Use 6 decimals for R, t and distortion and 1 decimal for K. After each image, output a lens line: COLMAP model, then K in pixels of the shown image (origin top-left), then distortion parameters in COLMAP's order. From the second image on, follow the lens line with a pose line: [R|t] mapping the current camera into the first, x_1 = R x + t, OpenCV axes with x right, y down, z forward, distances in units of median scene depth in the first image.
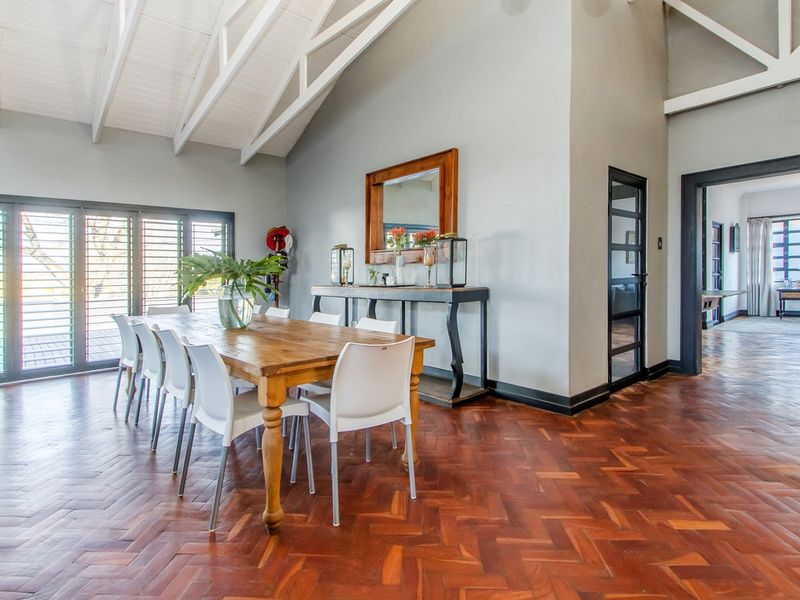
lens RADIAL K [[418.0, 0, 399.4], [0, 418.0, 294.2], [0, 0, 1]] dist [-0.005199, -0.000617]
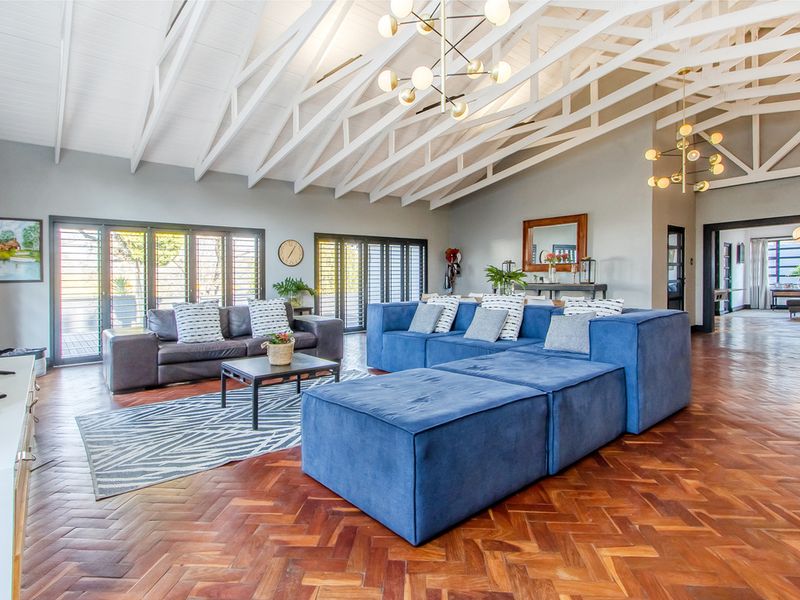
lens RADIAL K [[418.0, 0, 399.4], [0, 418.0, 294.2], [0, 0, 1]] dist [-0.005199, -0.000617]
pose [[0.999541, 0.007747, -0.029292, -0.324848], [-0.007925, 0.999951, -0.005961, 0.023191], [0.029245, 0.006191, 0.999553, -0.467387]]
